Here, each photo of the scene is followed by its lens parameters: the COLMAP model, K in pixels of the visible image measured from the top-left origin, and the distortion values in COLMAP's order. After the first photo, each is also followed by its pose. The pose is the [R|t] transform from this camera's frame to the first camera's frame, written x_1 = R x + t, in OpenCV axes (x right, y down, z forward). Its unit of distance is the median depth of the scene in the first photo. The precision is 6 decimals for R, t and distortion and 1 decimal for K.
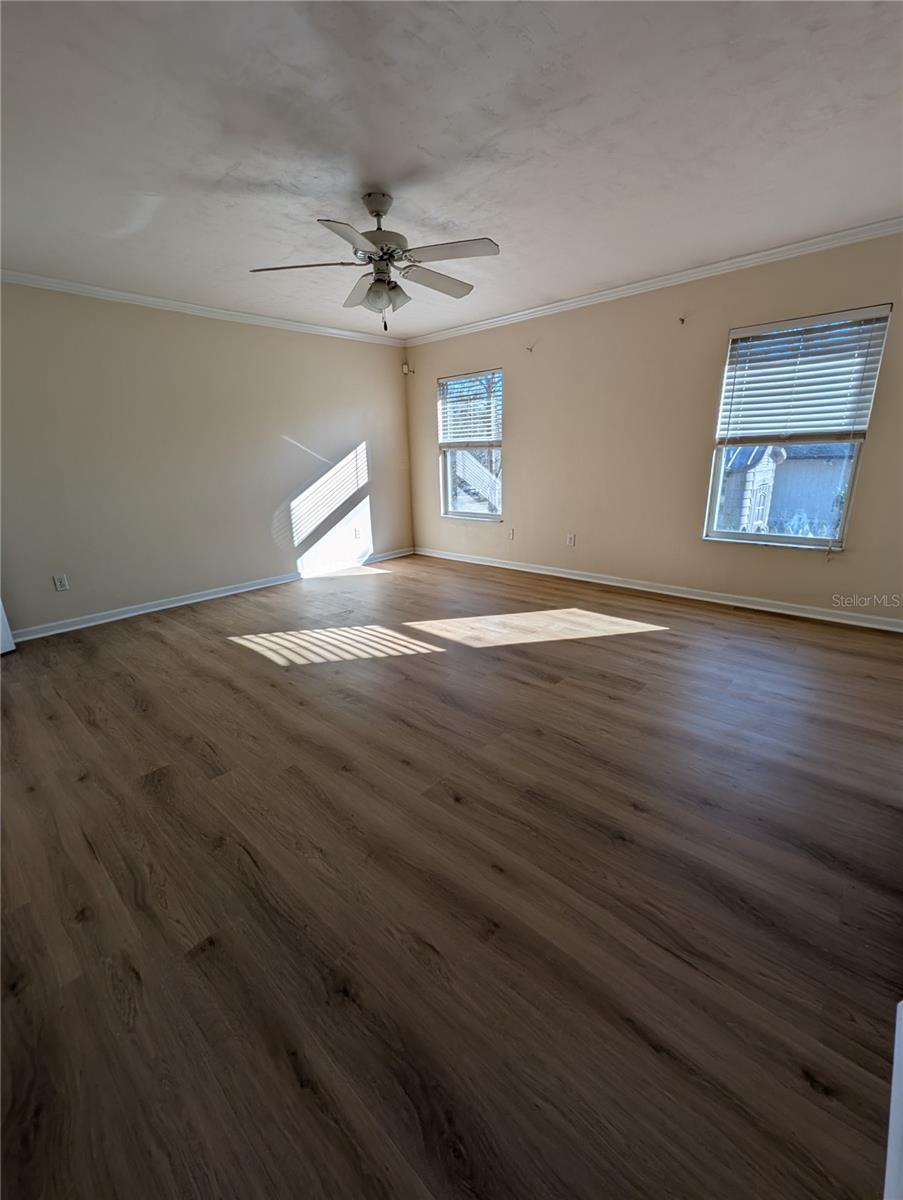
lens RADIAL K [[492.5, 0, 456.4], [0, 492.5, 595.6], [0, 0, 1]] dist [-0.003449, 0.000506]
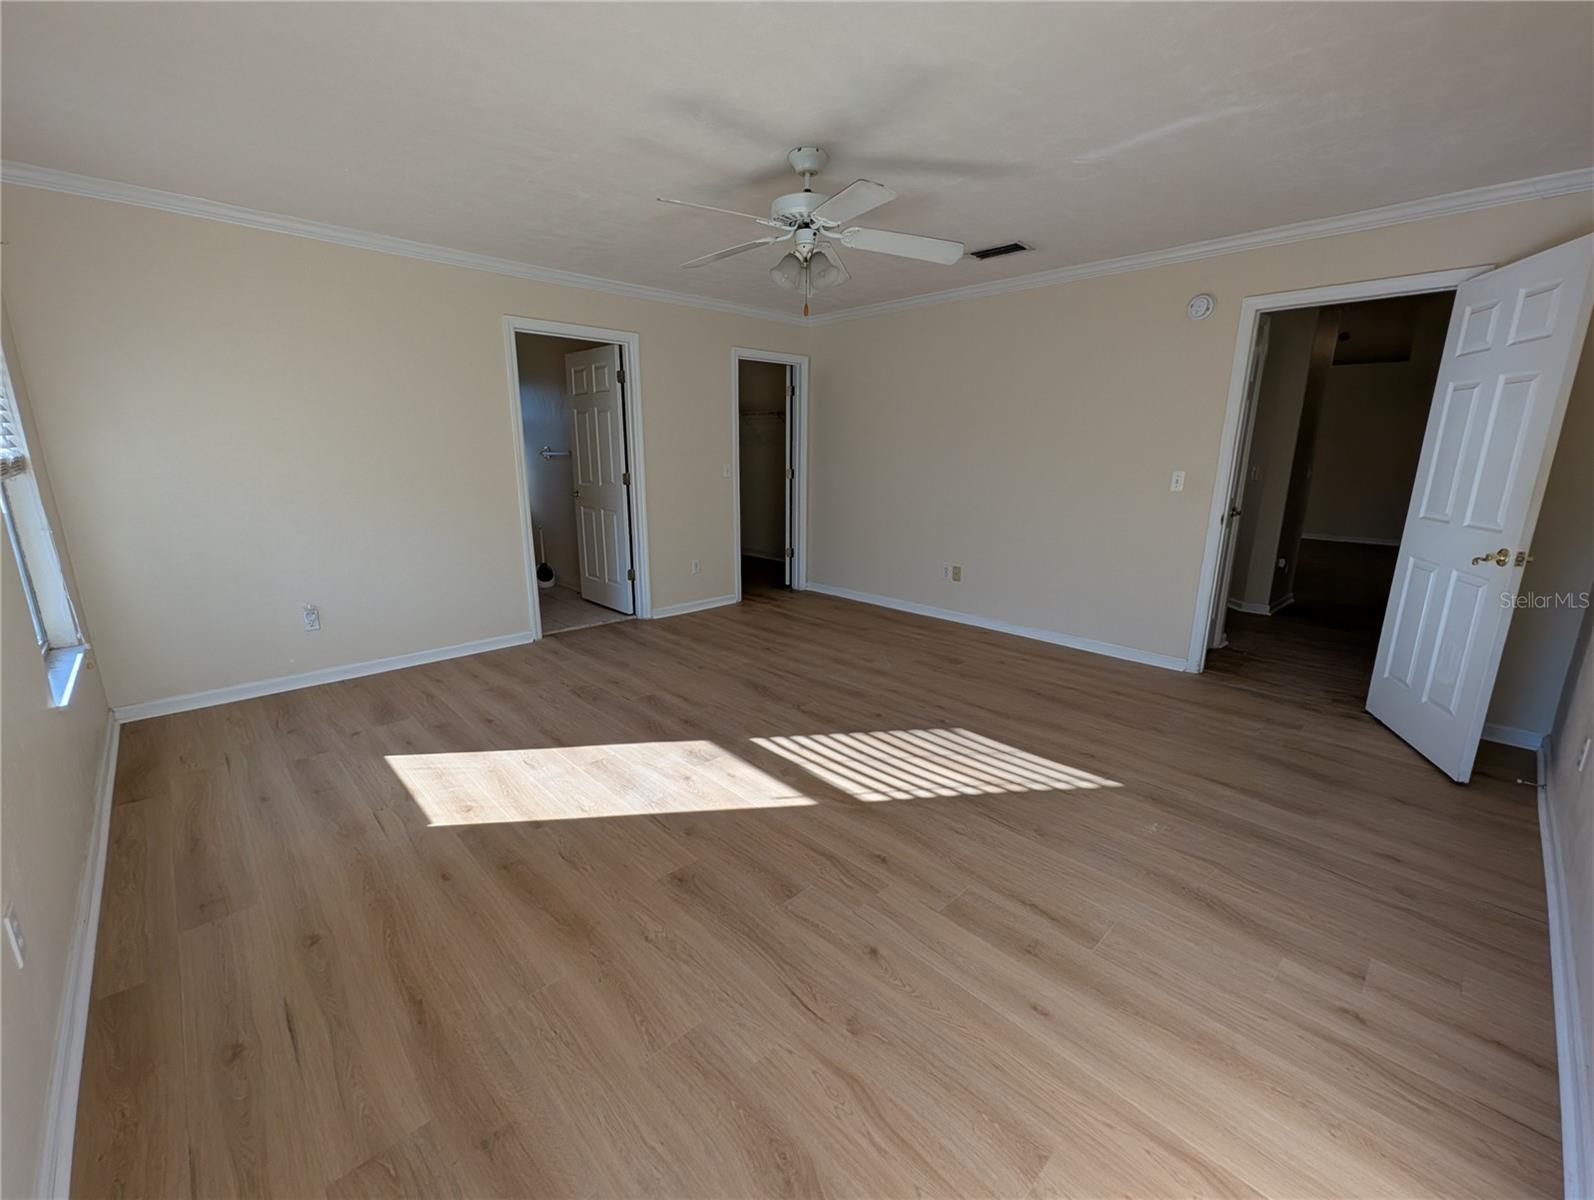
lens RADIAL K [[654.2, 0, 800.4], [0, 654.2, 606.1], [0, 0, 1]] dist [-0.003449, 0.000506]
pose [[-0.997427, -0.003804, 0.071595, -0.161976], [0.032159, 0.868761, 0.494186, -0.521672], [-0.064079, 0.495217, -0.866403, 1.709190]]
